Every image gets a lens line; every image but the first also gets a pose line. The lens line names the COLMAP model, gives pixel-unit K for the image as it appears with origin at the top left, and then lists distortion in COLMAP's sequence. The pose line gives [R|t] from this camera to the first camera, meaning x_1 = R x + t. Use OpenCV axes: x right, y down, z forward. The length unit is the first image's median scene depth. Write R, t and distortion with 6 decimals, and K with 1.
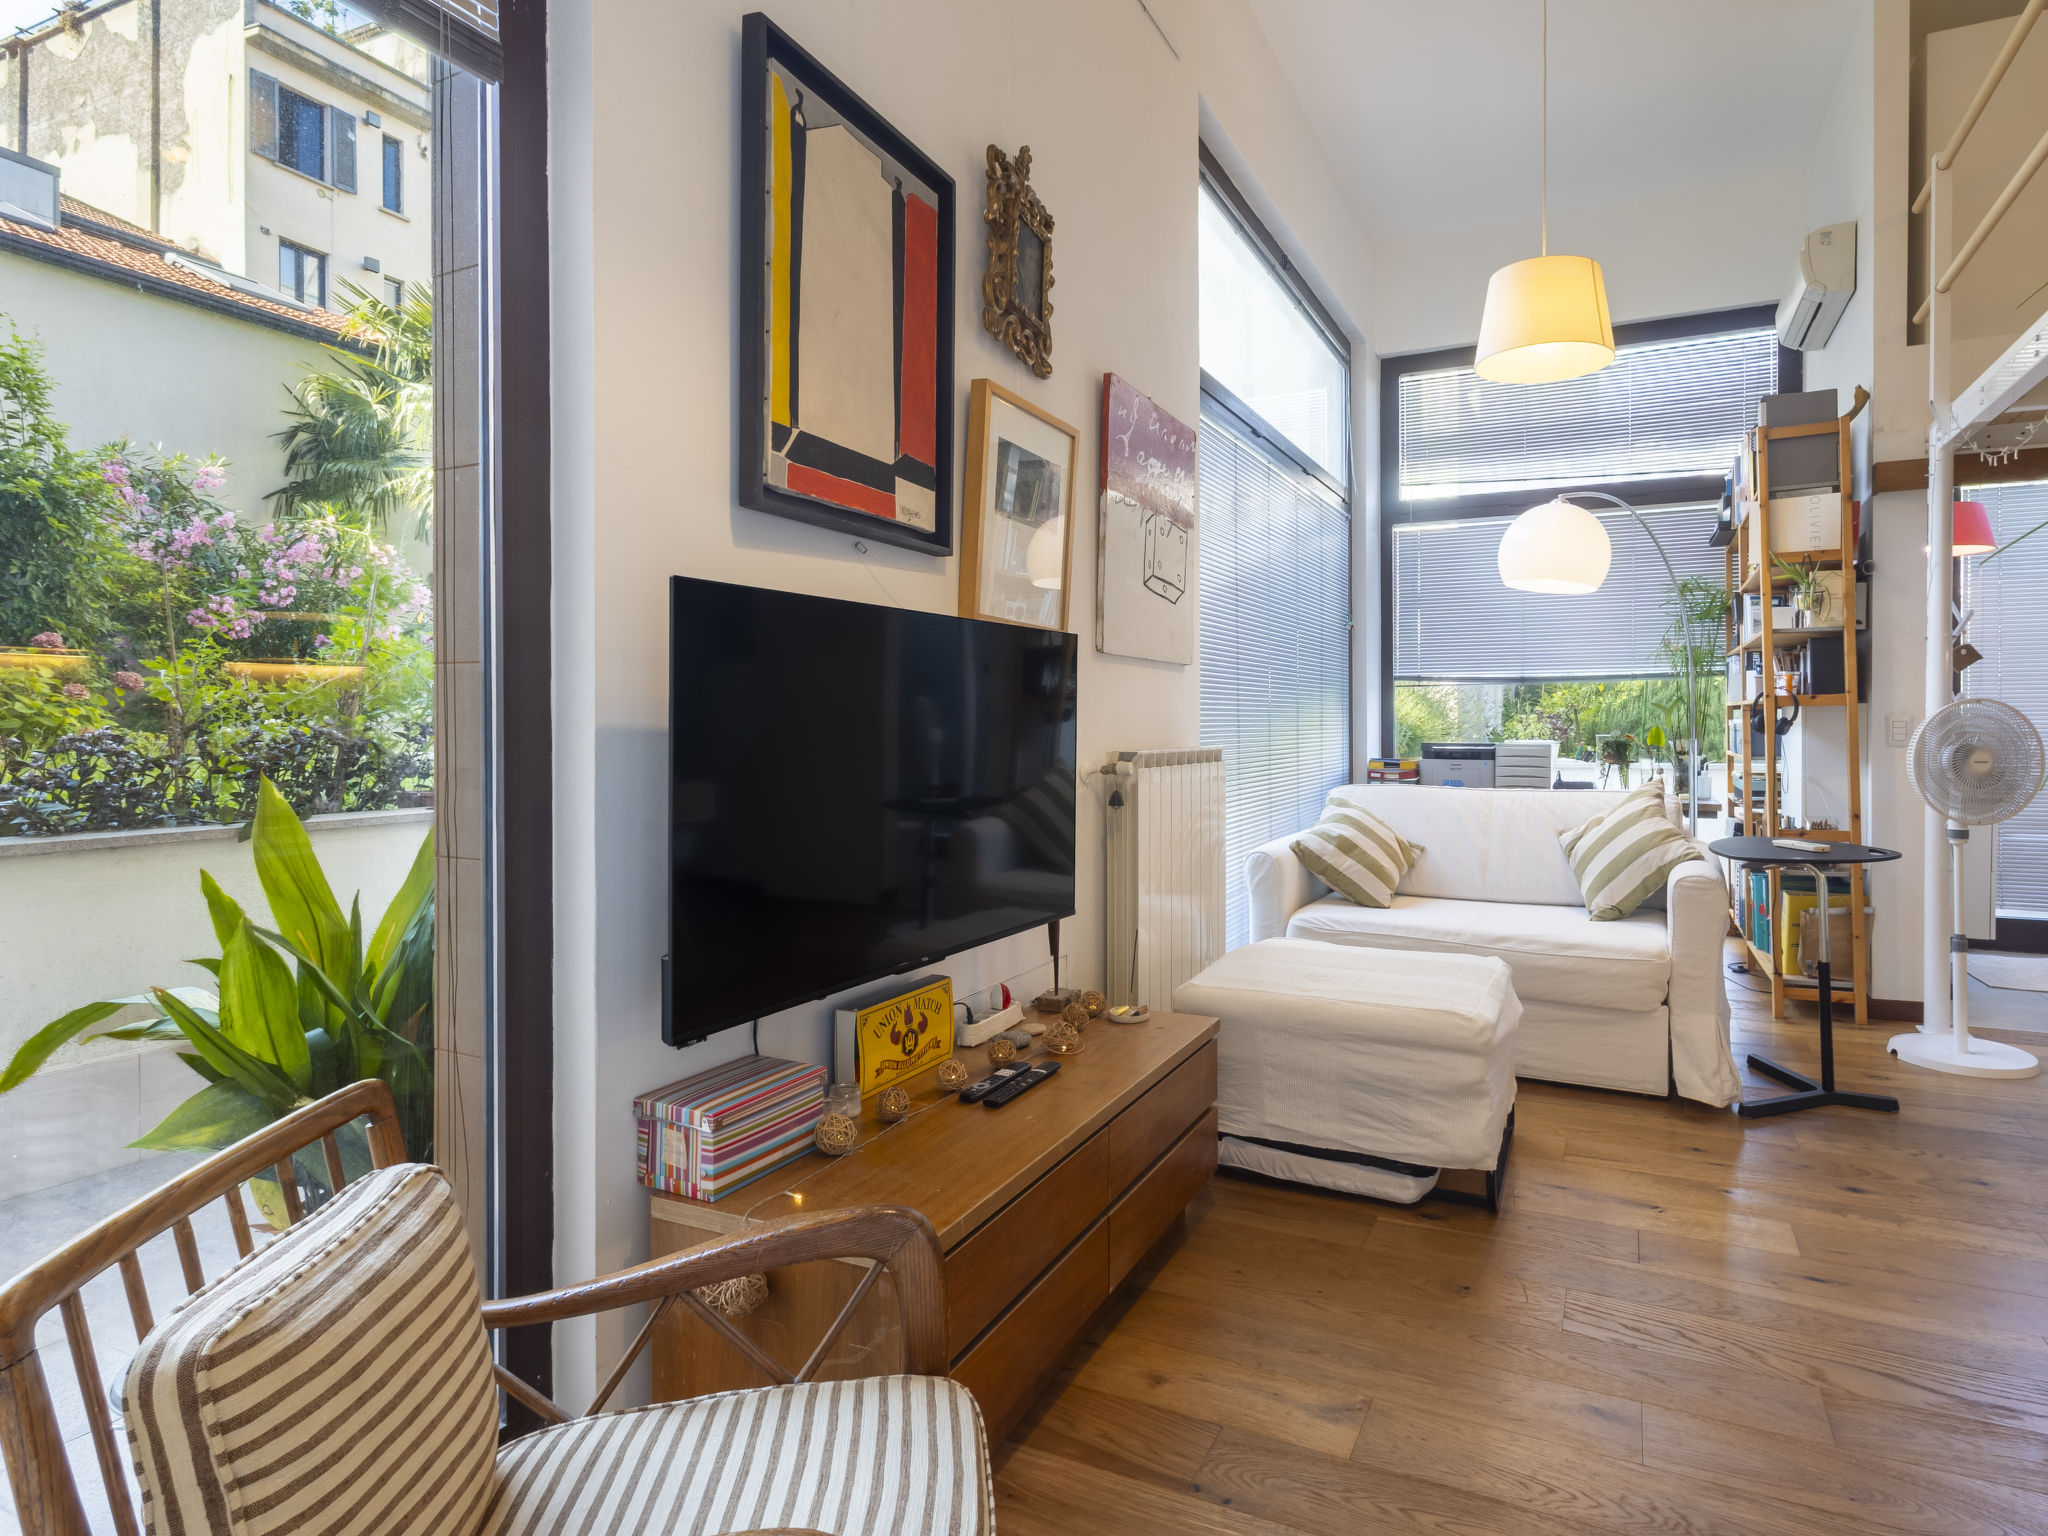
lens RADIAL K [[1084.2, 0, 1154.5], [0, 1084.2, 738.6], [0, 0, 1]] dist [-0.001088, -0.001403]
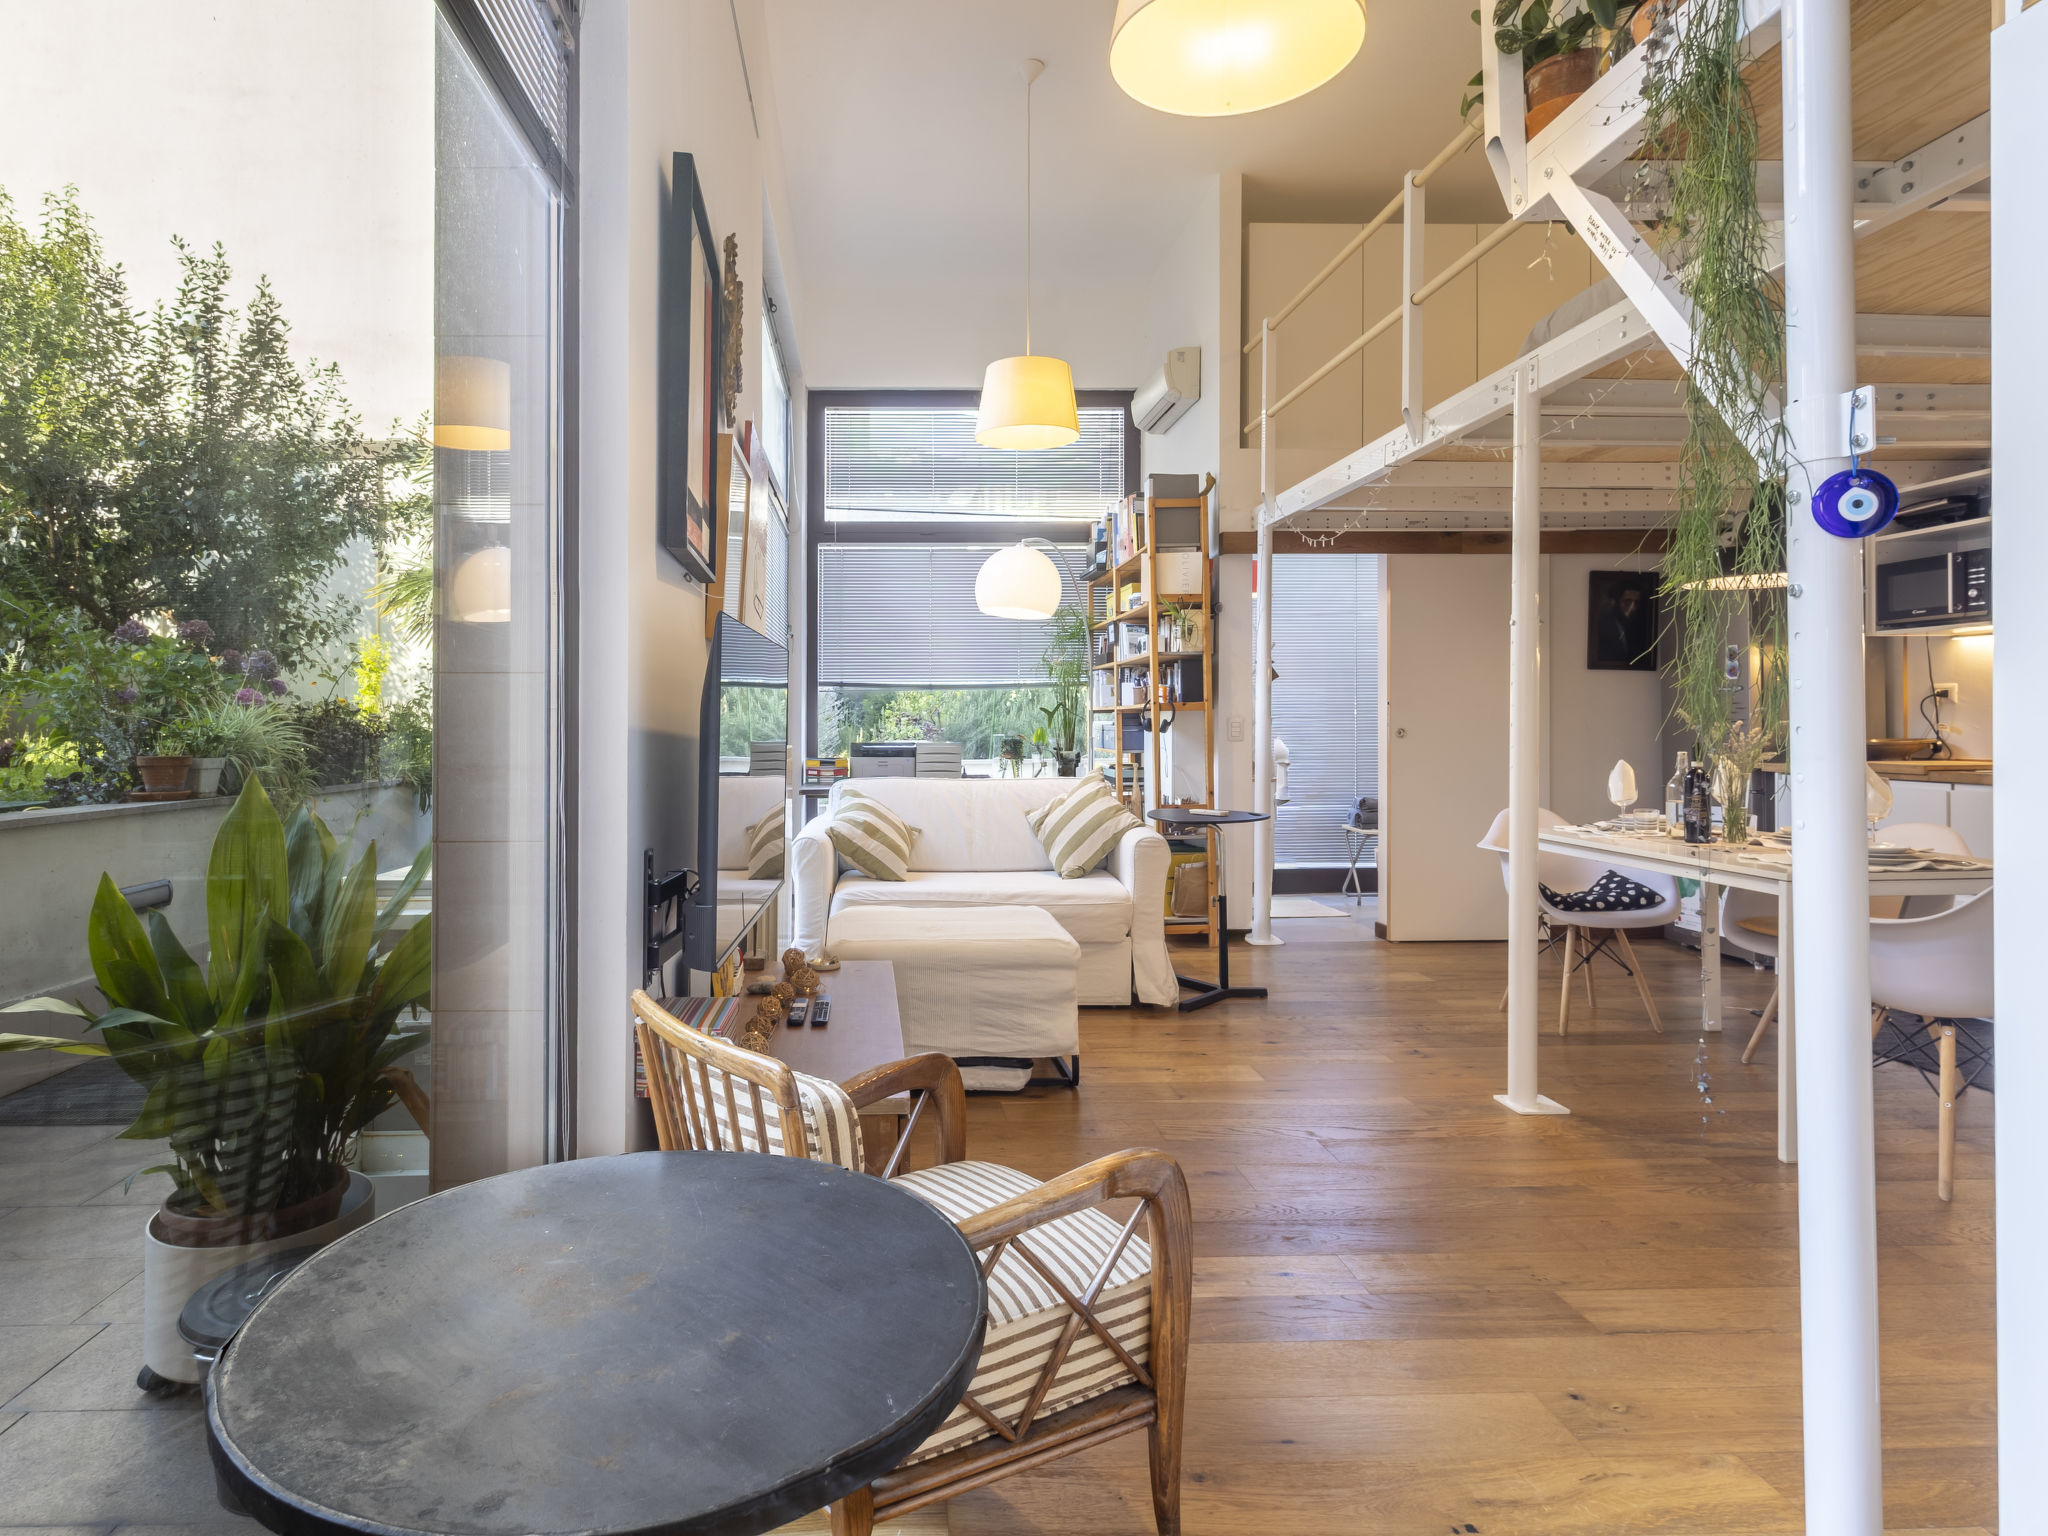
lens RADIAL K [[1176.5, 0, 881.6], [0, 1176.5, 720.5], [0, 0, 1]] dist [0.006322, 0.002679]
pose [[0.913560, -0.001144, 0.406703, -0.304914], [0.008321, 0.999839, -0.015879, 0.001008], [-0.406619, 0.017891, 0.913422, -0.156529]]
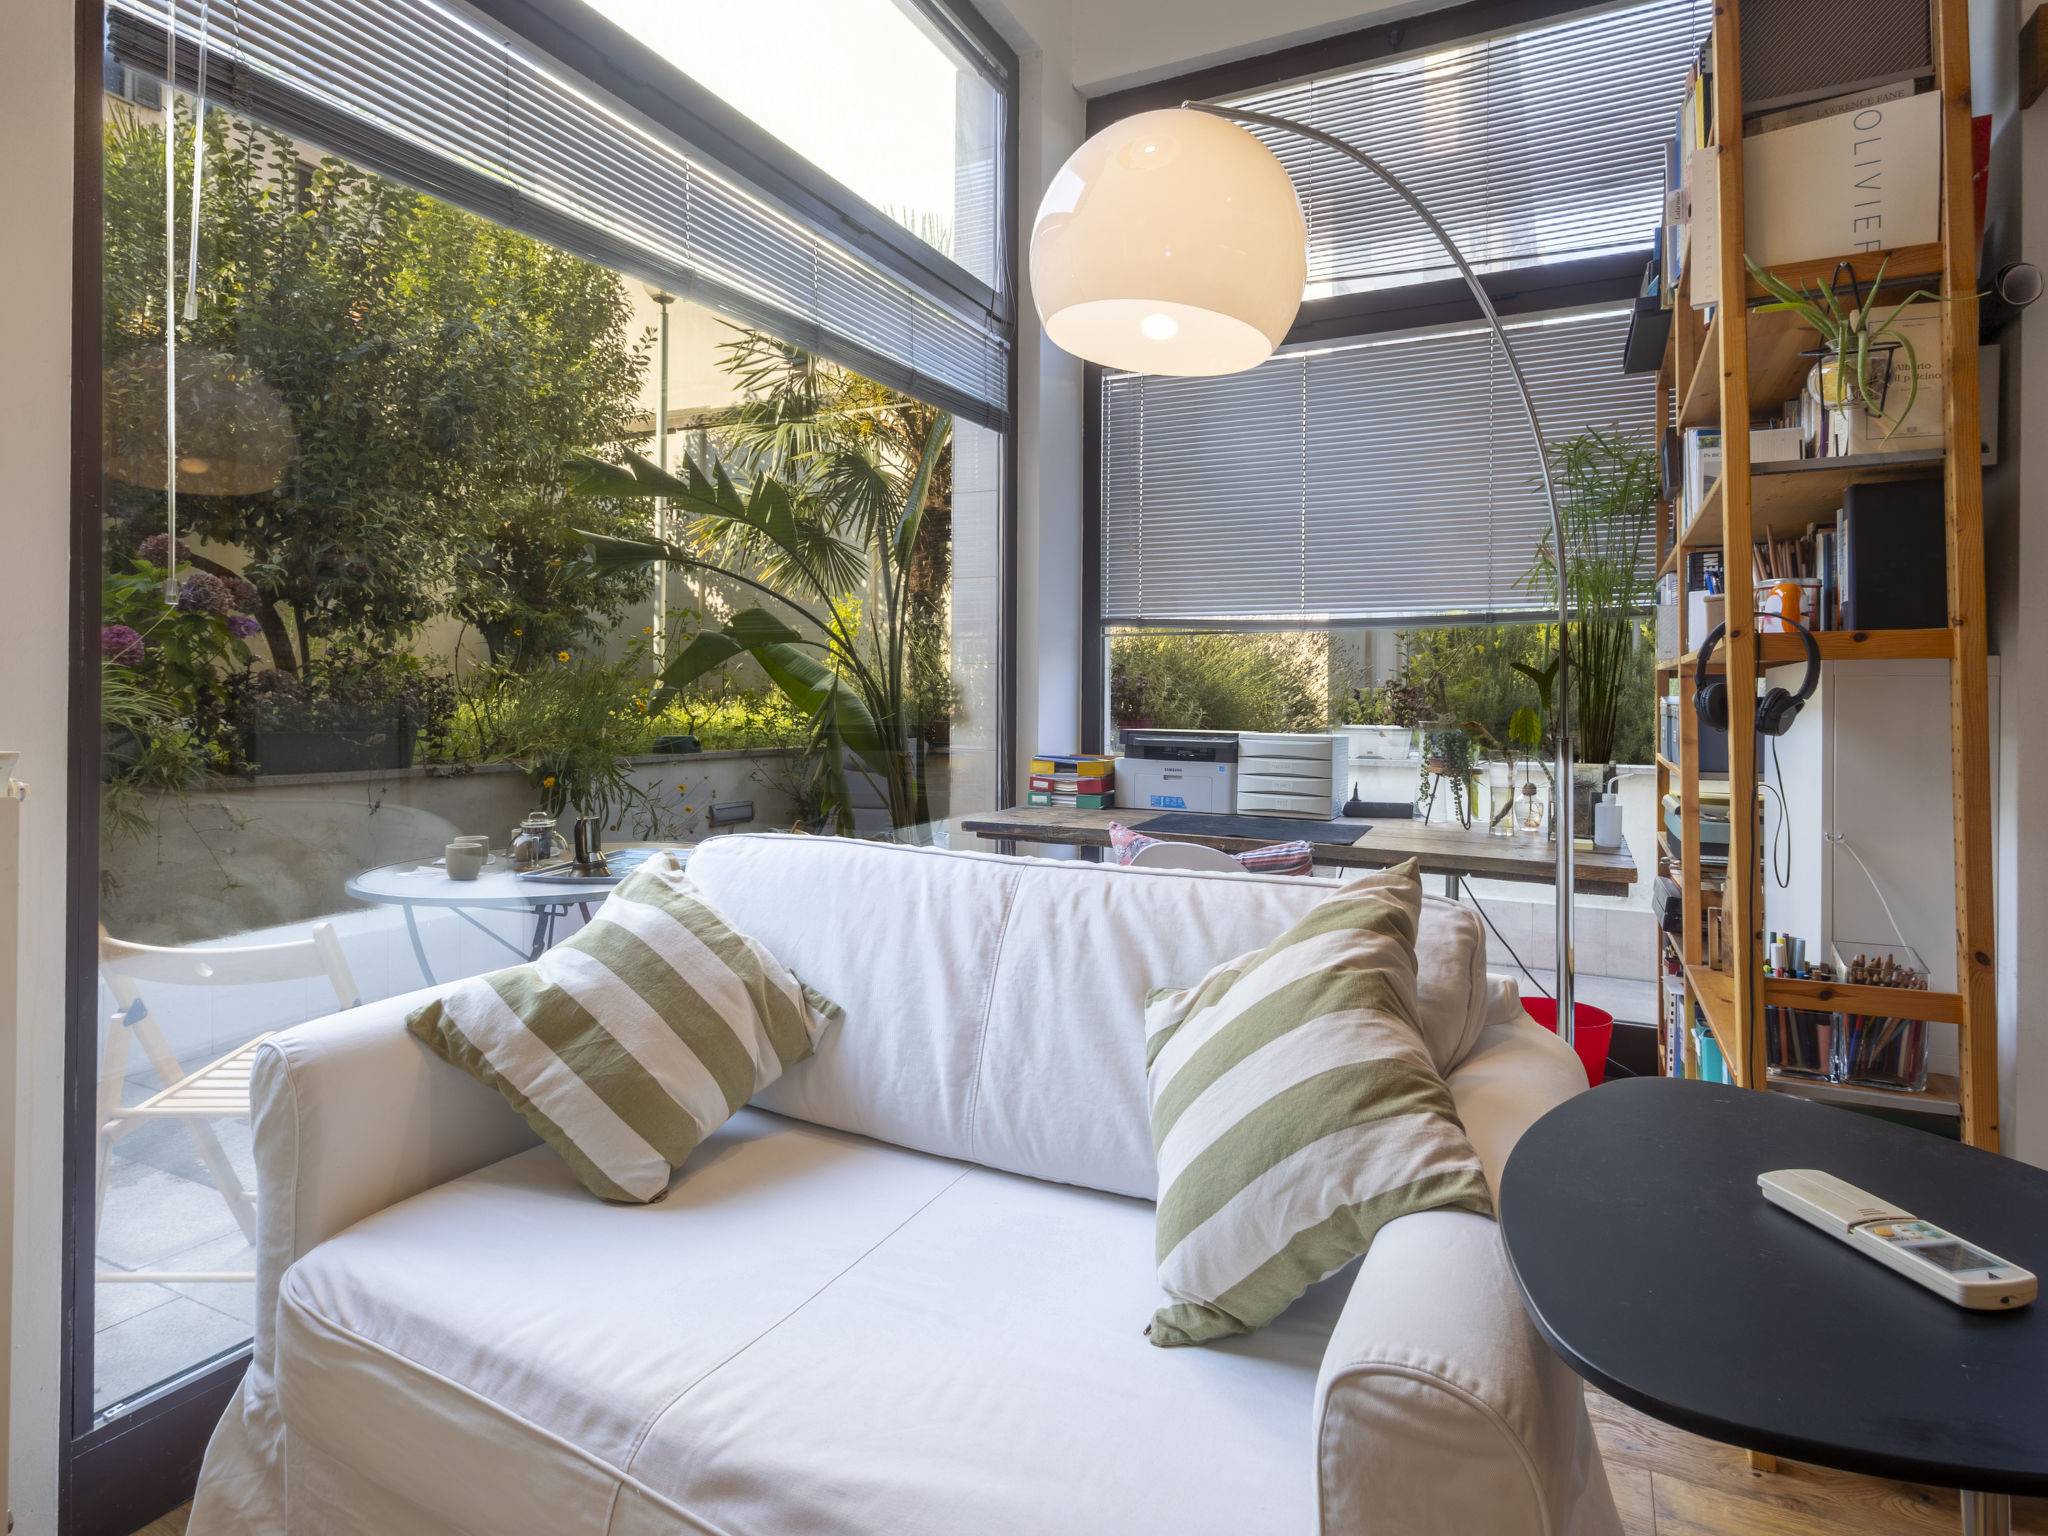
lens RADIAL K [[1093.3, 0, 1048.9], [0, 1093.3, 697.9], [0, 0, 1]] dist [-0.001050, -0.000269]
pose [[0.999003, 0.012435, -0.042878, 0.327636], [-0.013037, 0.999820, -0.013803, -0.007370], [0.042698, 0.014348, 0.998985, 0.582495]]
